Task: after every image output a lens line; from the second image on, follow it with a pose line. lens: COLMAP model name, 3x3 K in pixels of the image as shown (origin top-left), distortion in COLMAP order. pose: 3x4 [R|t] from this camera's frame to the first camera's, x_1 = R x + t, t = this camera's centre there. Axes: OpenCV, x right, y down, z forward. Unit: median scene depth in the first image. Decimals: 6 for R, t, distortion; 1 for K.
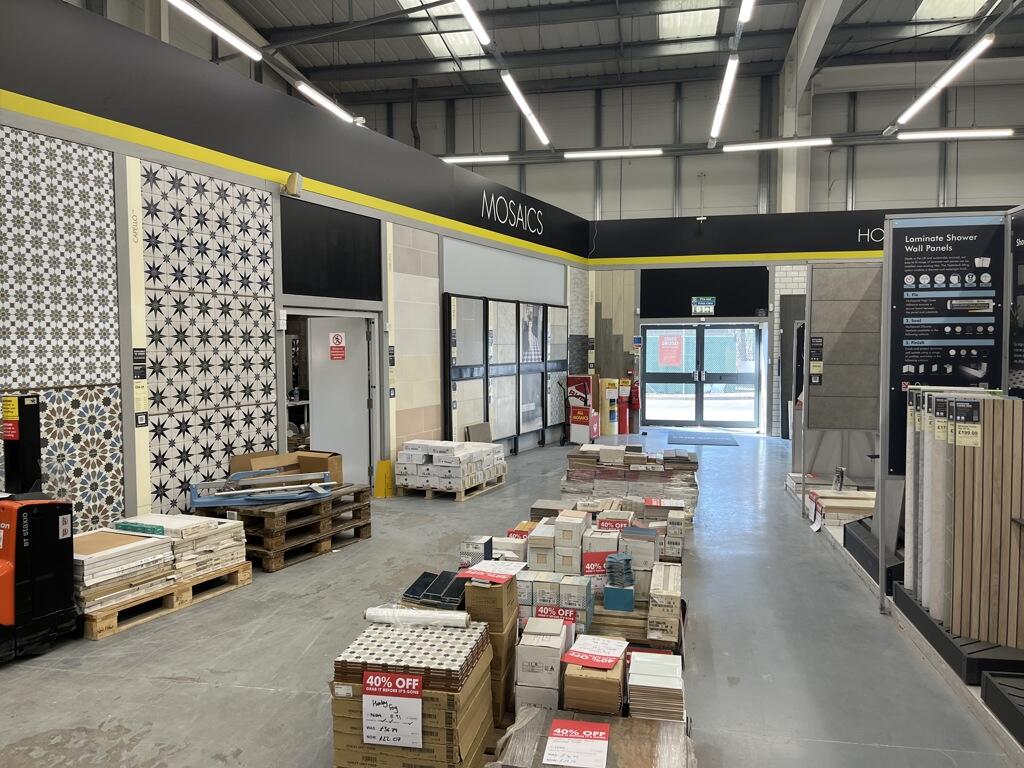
lens RADIAL K [[776.9, 0, 512.0], [0, 776.9, 384.0], [0, 0, 1]] dist [0.008079, 0.002823]
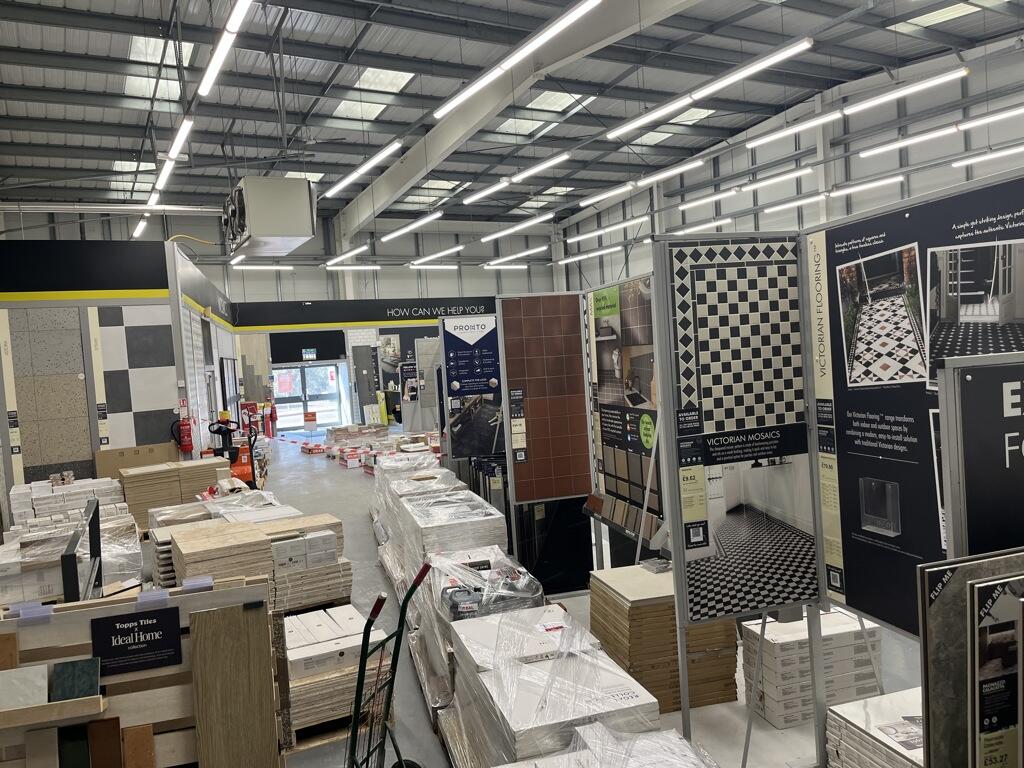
lens RADIAL K [[776.9, 0, 512.0], [0, 776.9, 384.0], [0, 0, 1]] dist [0.008079, 0.002823]
pose [[0.763882, -0.071192, 0.641417, -0.484516], [0.097108, 0.995260, -0.005182, 0.012233], [-0.638008, 0.066245, 0.767175, -0.530217]]
